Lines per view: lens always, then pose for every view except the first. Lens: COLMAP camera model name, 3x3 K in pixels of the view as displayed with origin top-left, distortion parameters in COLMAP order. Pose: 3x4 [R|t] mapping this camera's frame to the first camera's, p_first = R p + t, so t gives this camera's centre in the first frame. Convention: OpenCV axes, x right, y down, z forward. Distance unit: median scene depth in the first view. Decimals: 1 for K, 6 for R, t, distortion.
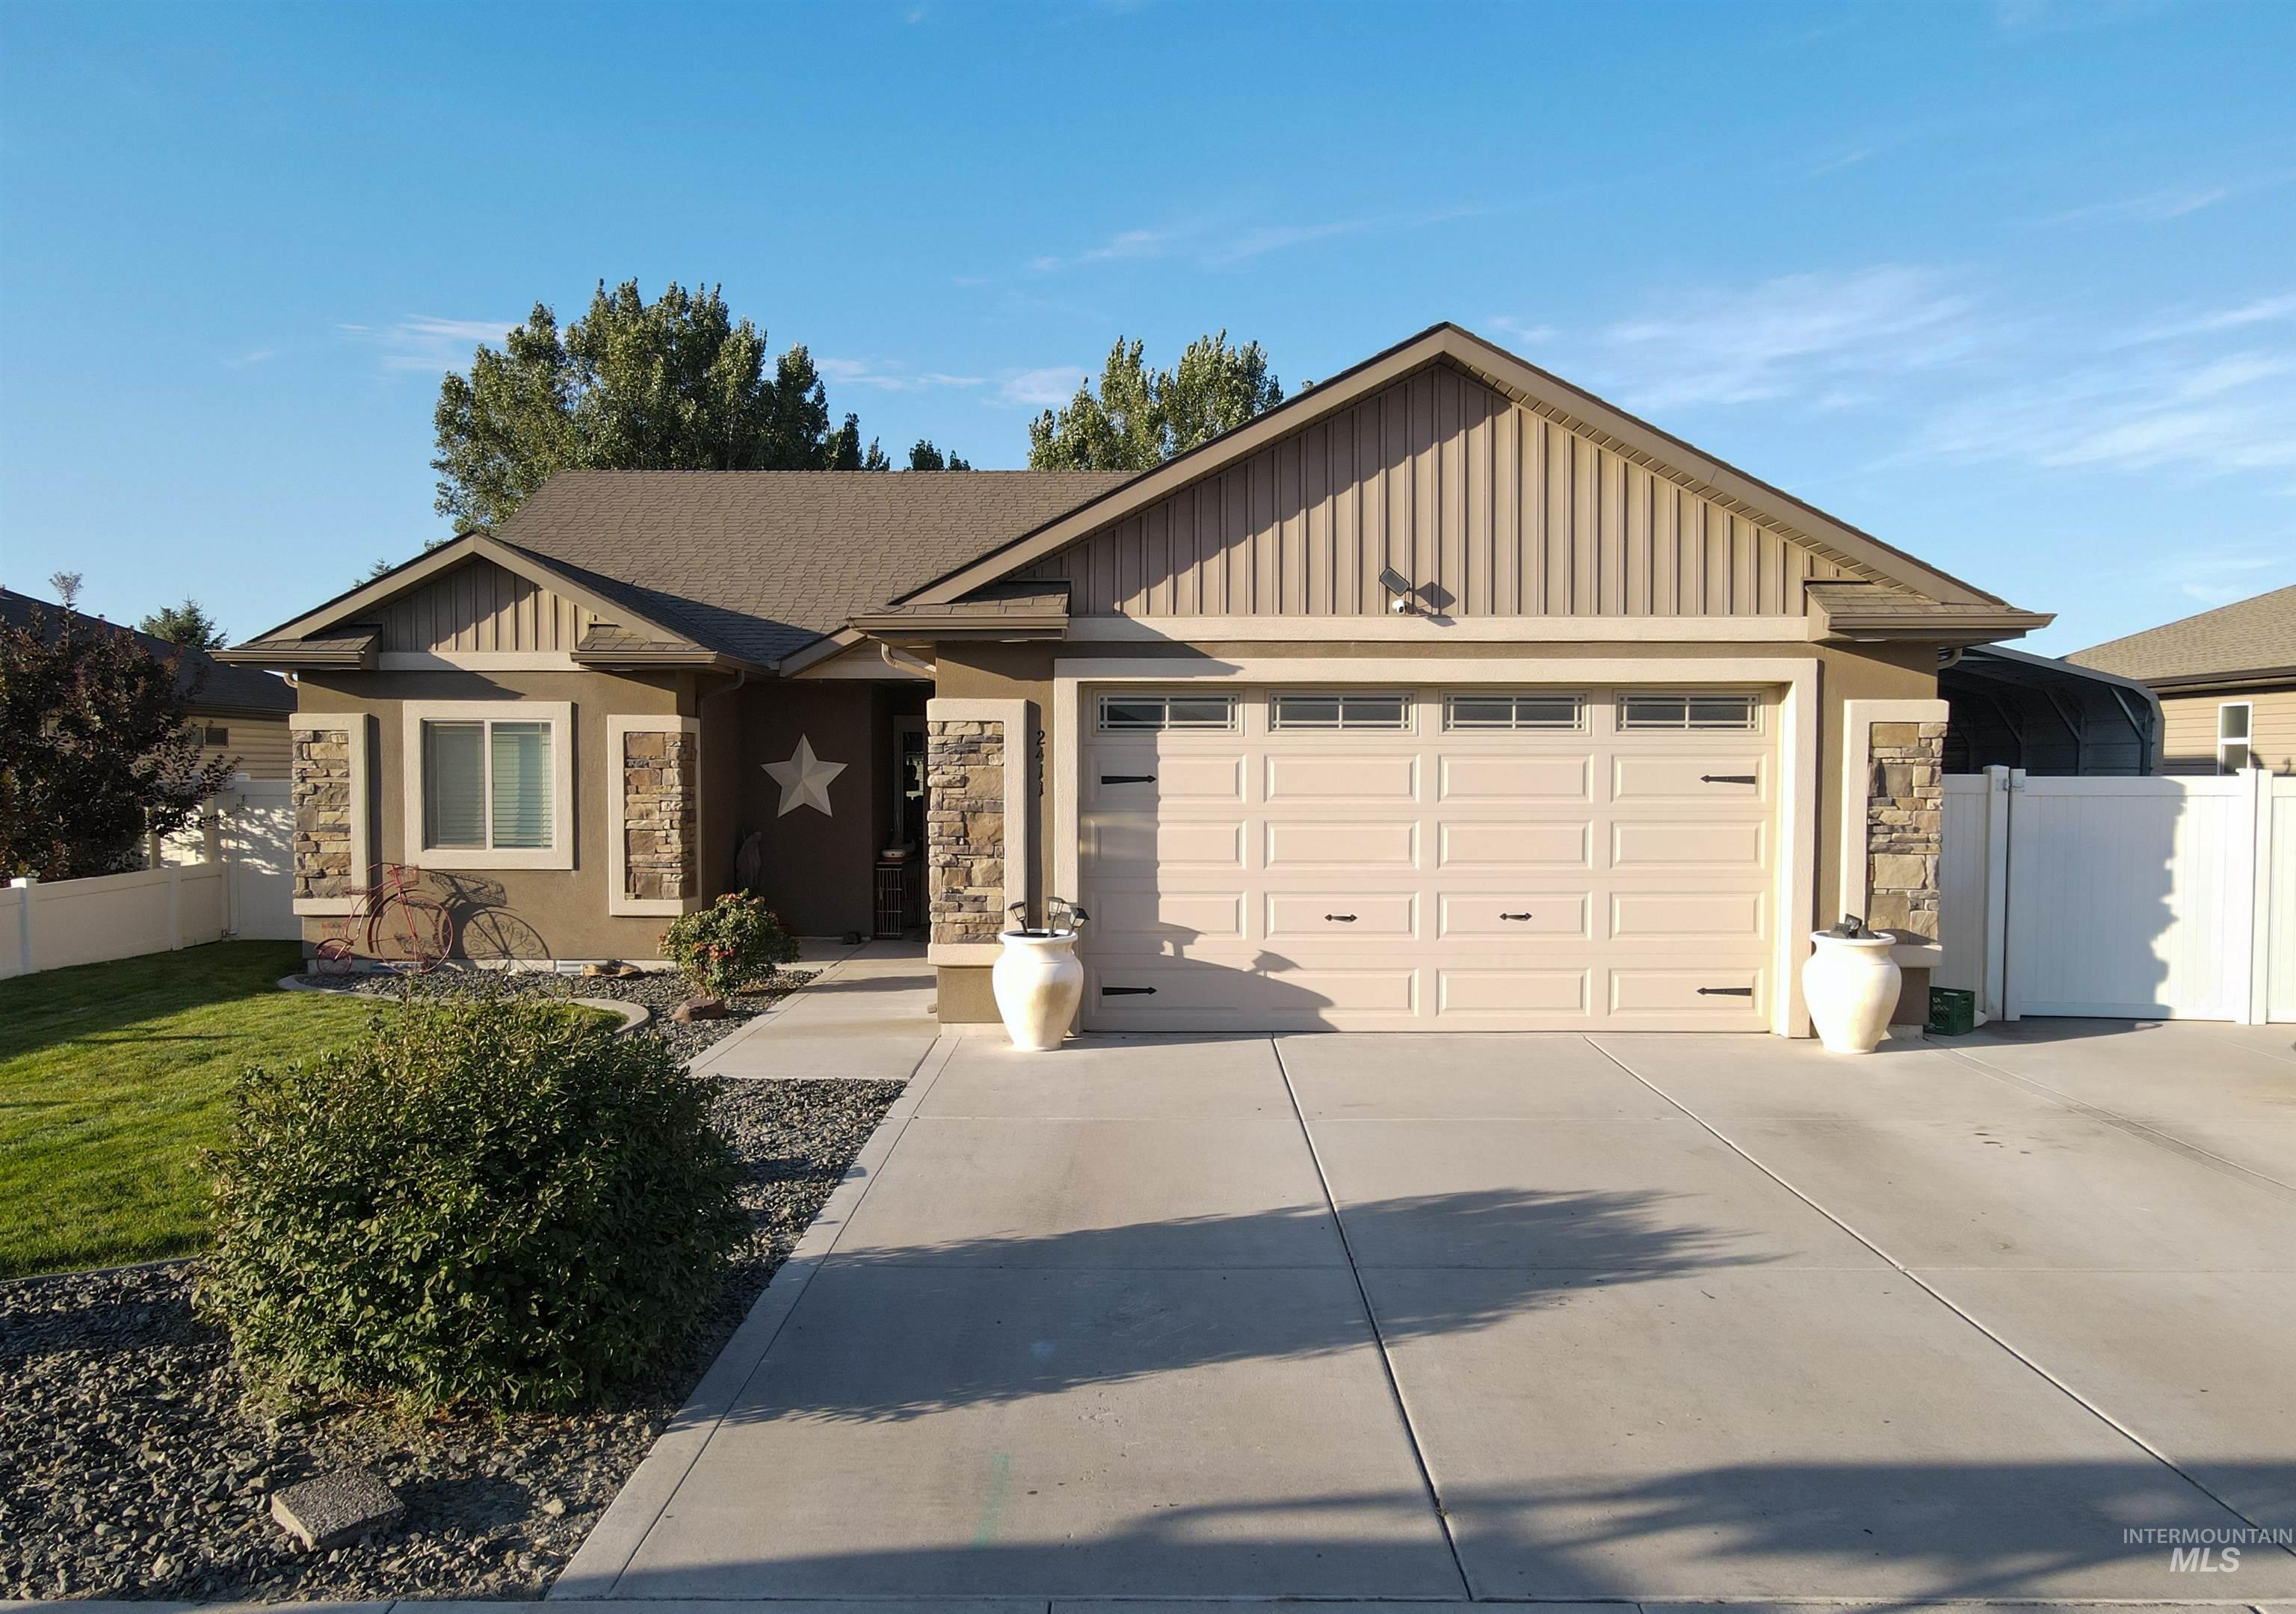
lens RADIAL K [[1755.1, 0, 1149.1], [0, 1755.1, 840.9], [0, 0, 1]] dist [-0.006334, 0.056683]
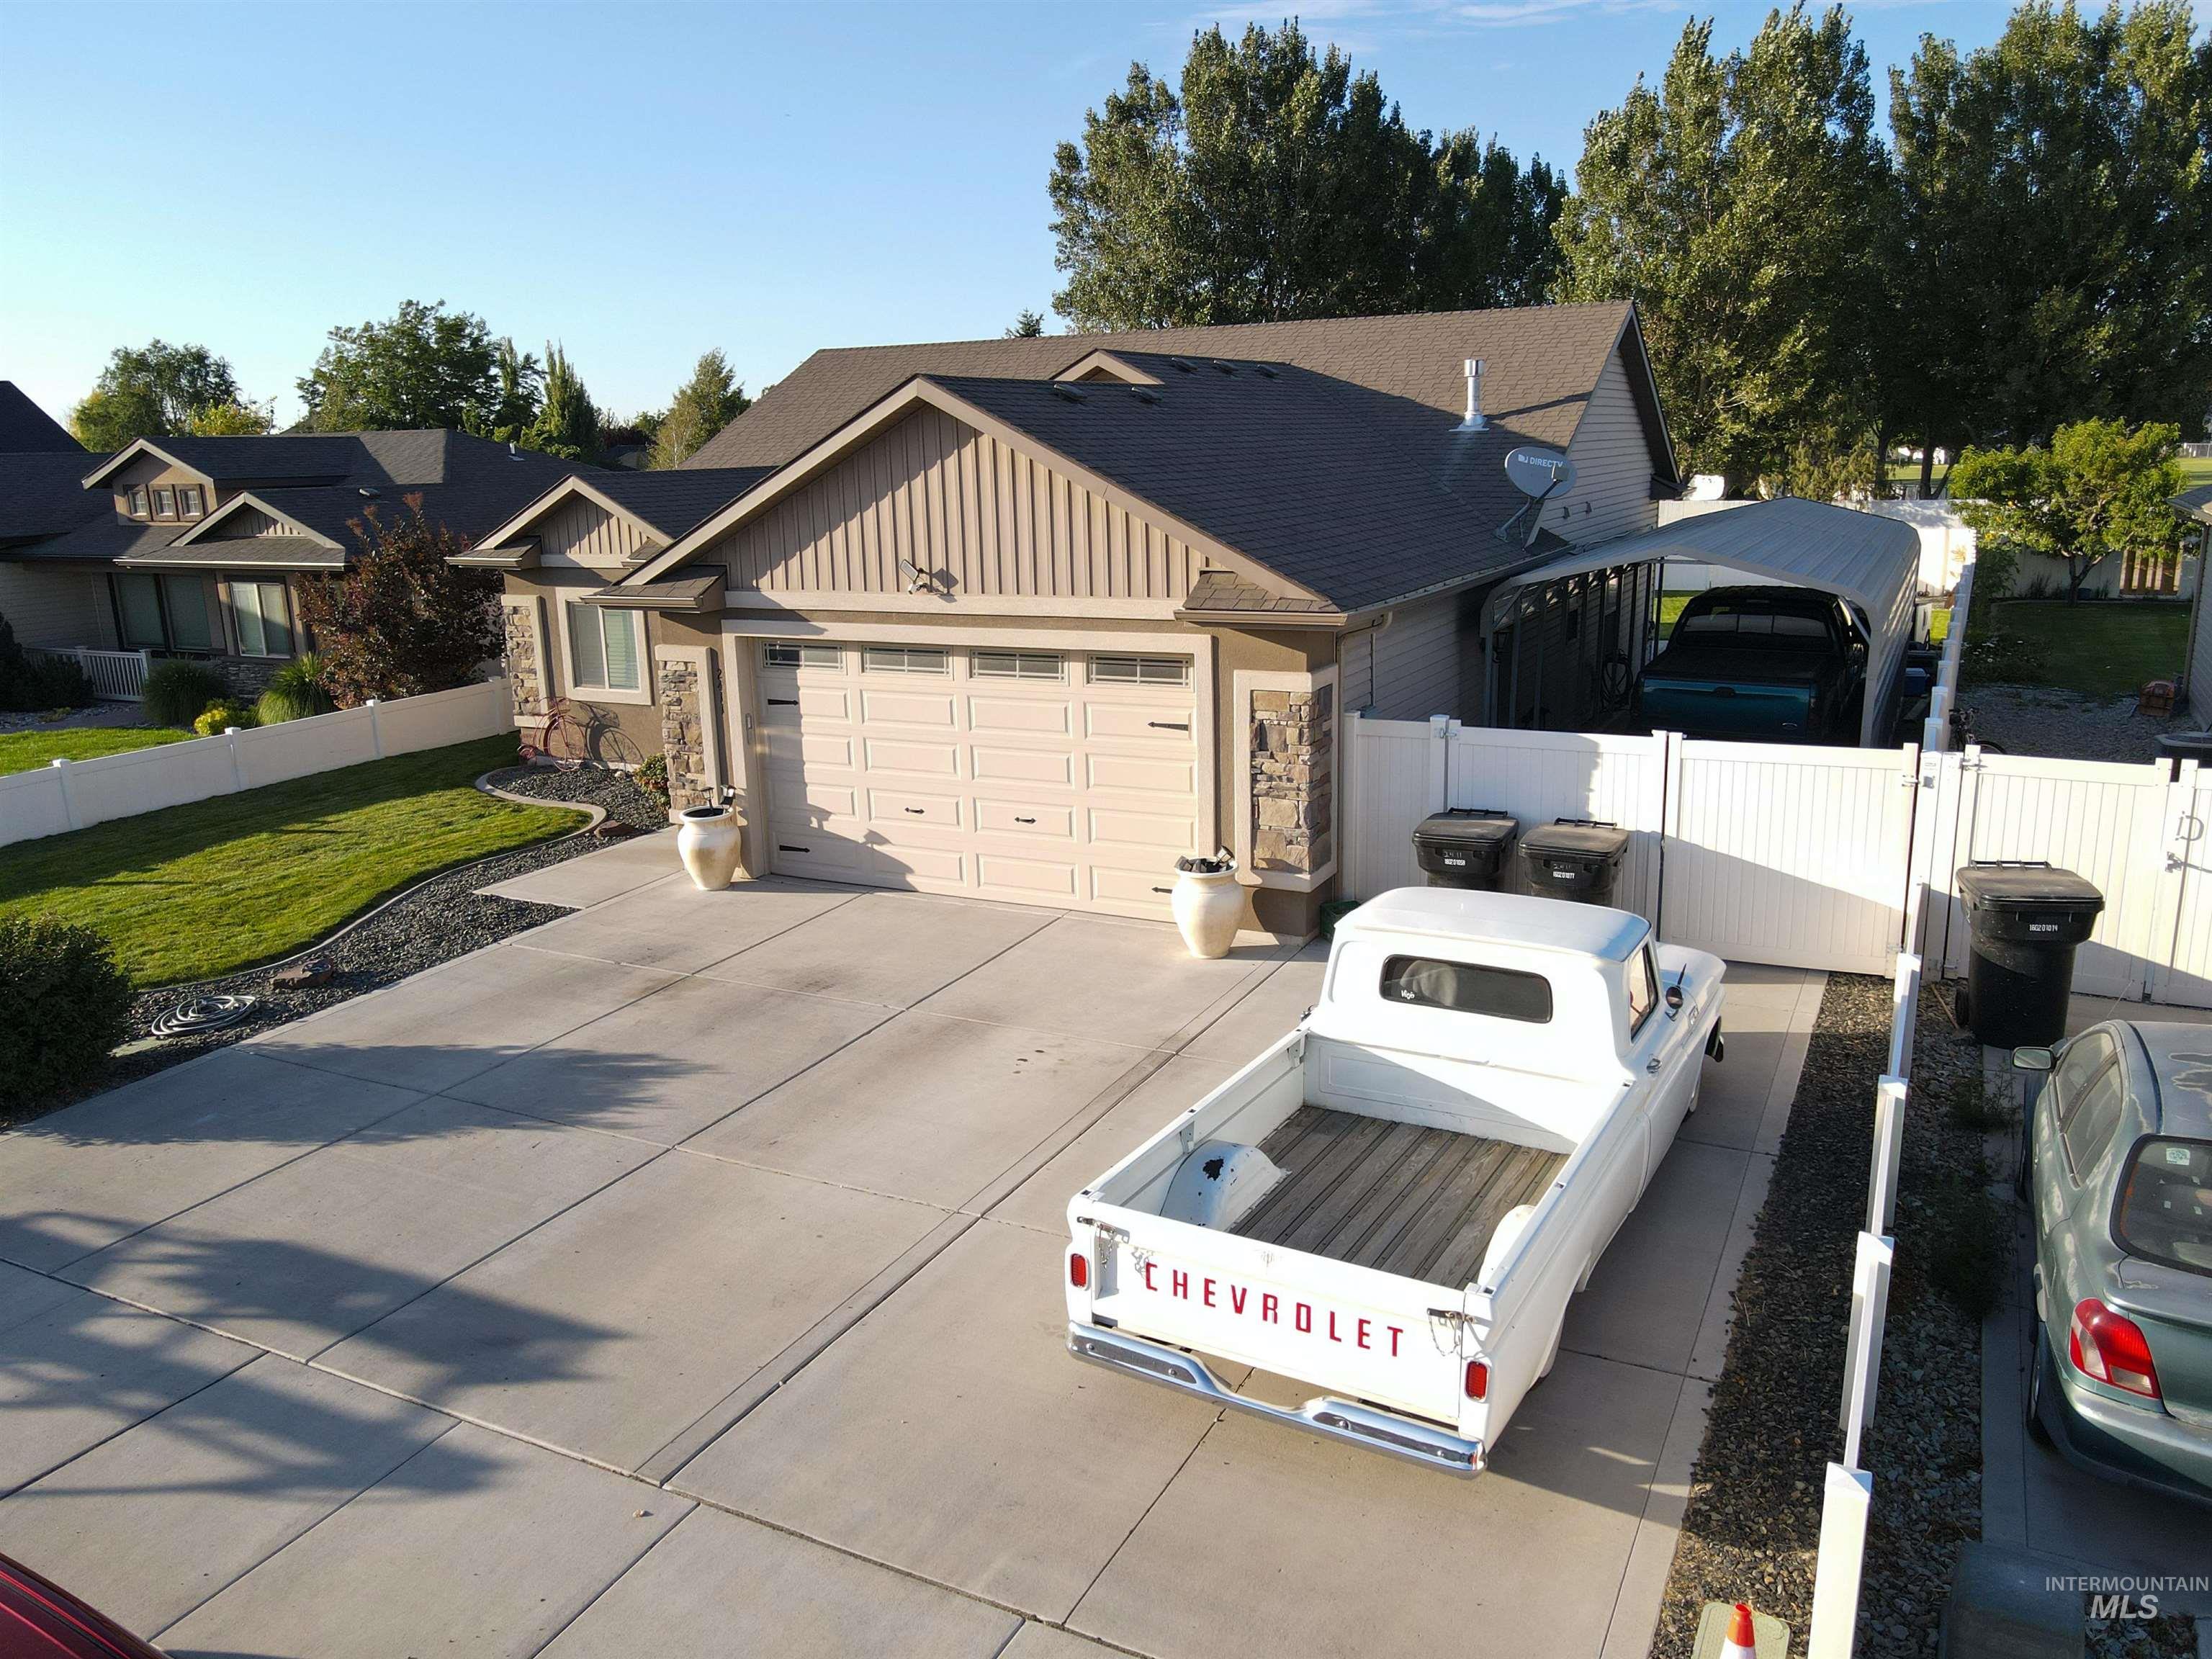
lens RADIAL K [[1618.7, 0, 1041.4], [0, 1618.7, 825.2], [0, 0, 1]] dist [0.019045, -0.004262]
pose [[0.884967, 0.079292, -0.458852, 0.780156], [0.009400, 0.982153, 0.187850, -0.181680], [0.465558, -0.170555, 0.868428, -0.046257]]
